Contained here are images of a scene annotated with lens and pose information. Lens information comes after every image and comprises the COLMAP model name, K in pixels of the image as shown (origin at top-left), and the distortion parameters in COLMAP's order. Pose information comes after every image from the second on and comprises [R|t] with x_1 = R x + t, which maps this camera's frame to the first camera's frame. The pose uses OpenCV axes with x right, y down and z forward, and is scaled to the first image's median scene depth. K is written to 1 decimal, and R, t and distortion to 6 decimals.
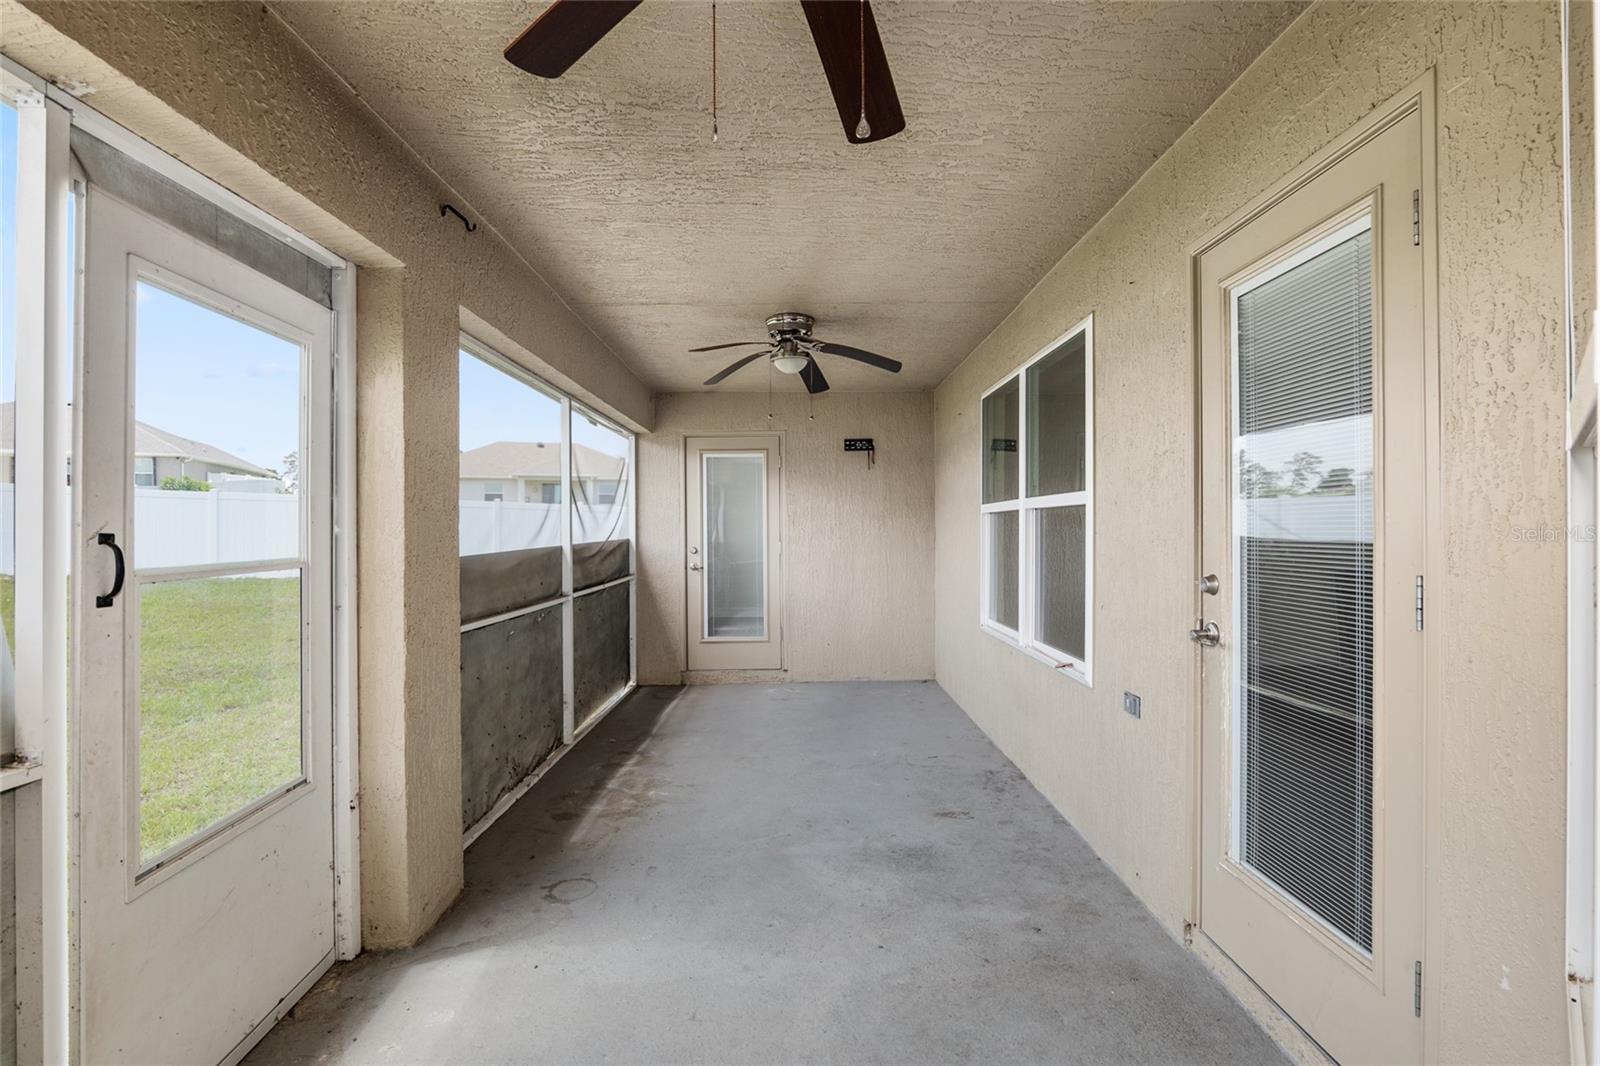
lens RADIAL K [[753.0, 0, 796.7], [0, 753.0, 529.8], [0, 0, 1]] dist [-0.014120, 0.000970]
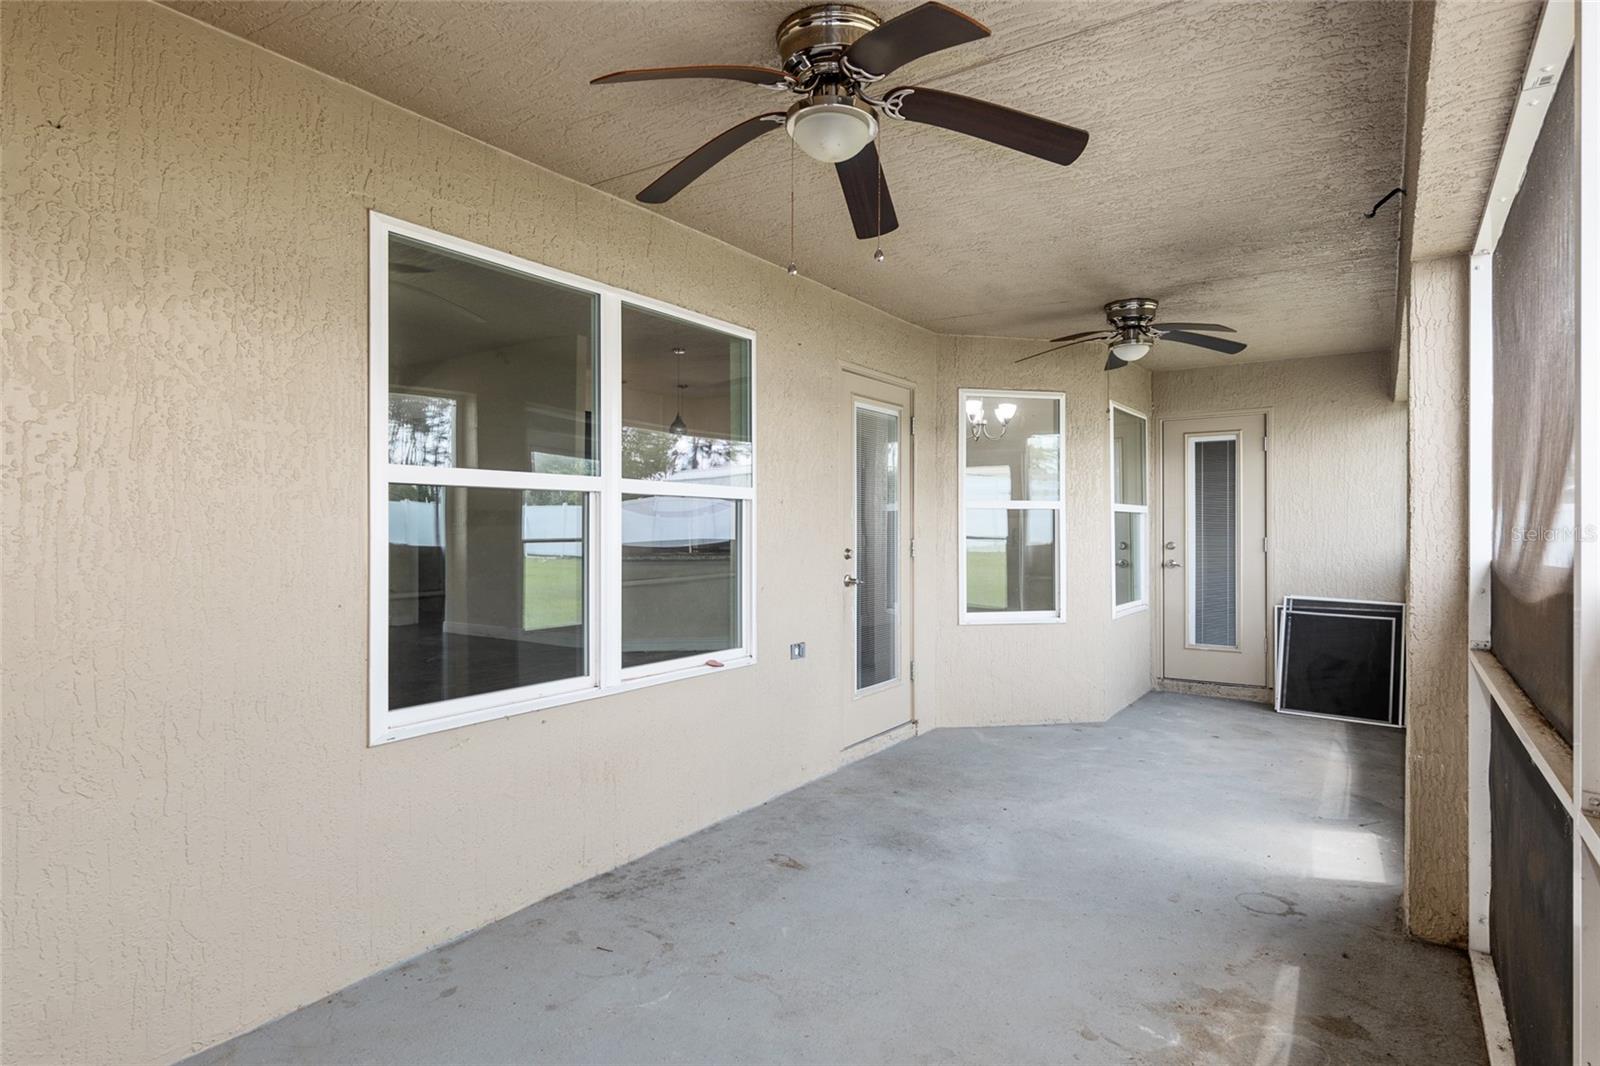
lens RADIAL K [[854.1, 0, 800.0], [0, 854.1, 533.0], [0, 0, 1]] dist [-0.002659, -0.001073]
pose [[-0.823855, 0.001551, 0.566798, -0.366853], [0.003977, 0.999987, 0.003045, 0.010623], [-0.566786, 0.004763, -0.823851, 1.899759]]
